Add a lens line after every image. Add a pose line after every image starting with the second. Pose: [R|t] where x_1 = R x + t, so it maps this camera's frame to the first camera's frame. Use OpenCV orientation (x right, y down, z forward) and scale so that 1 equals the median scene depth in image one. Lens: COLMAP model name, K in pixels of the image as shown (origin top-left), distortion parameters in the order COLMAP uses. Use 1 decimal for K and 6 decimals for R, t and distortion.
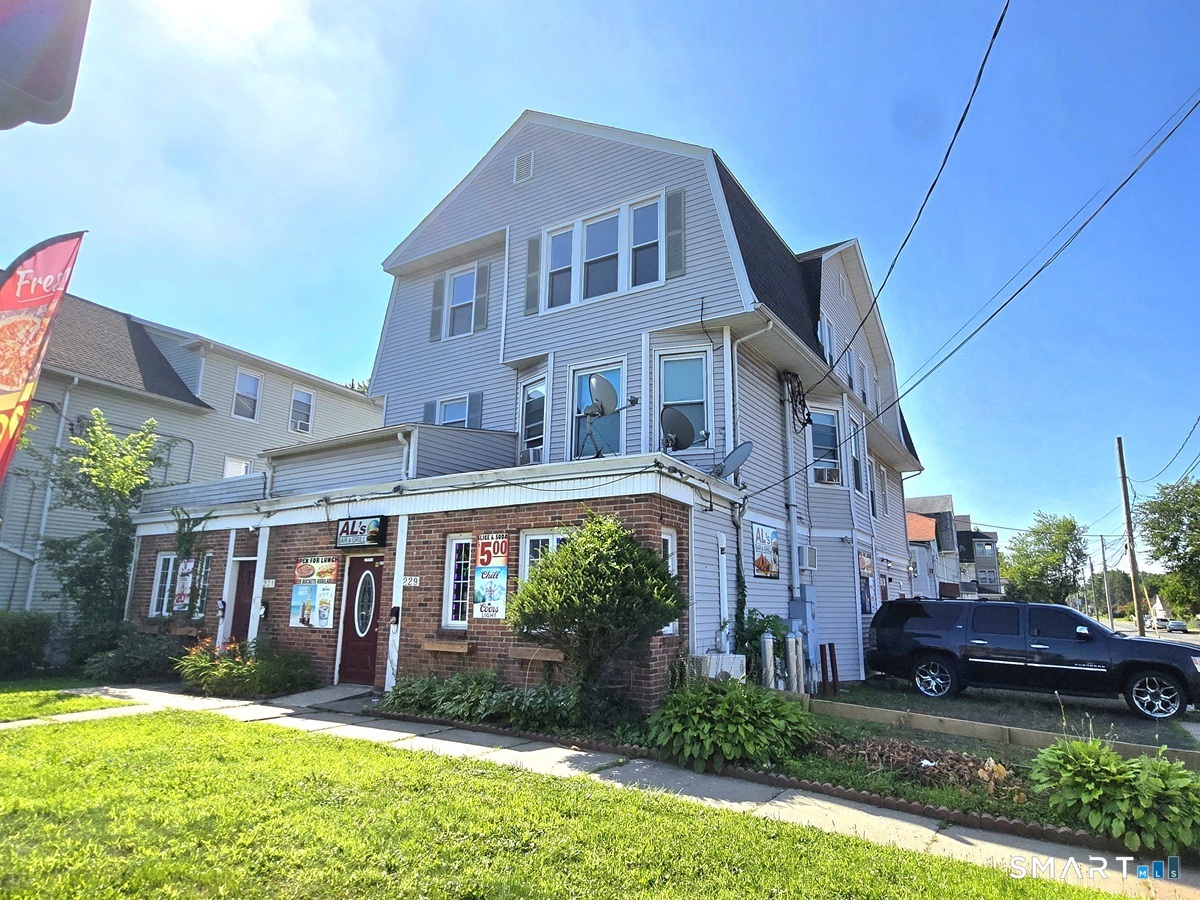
lens RADIAL K [[712.8, 0, 599.1], [0, 712.8, 447.1], [0, 0, 1]] dist [-0.006345, 0.001914]
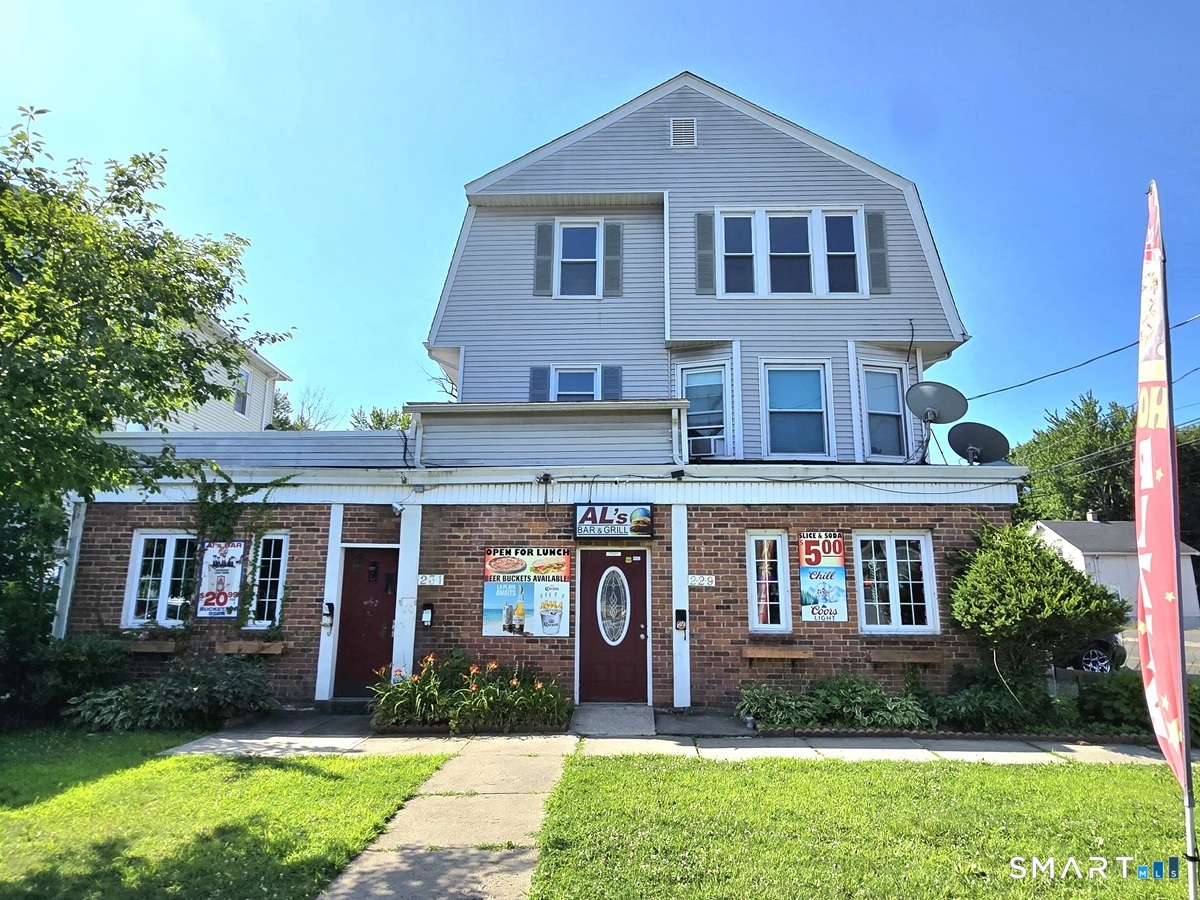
lens RADIAL K [[712.8, 0, 599.6], [0, 712.8, 449.0], [0, 0, 1]] dist [-0.006345, 0.001914]
pose [[0.861514, 0.095164, 0.498736, -0.753274], [-0.106374, 0.994308, -0.005974, 0.041158], [-0.496466, -0.047906, 0.866733, 0.279221]]
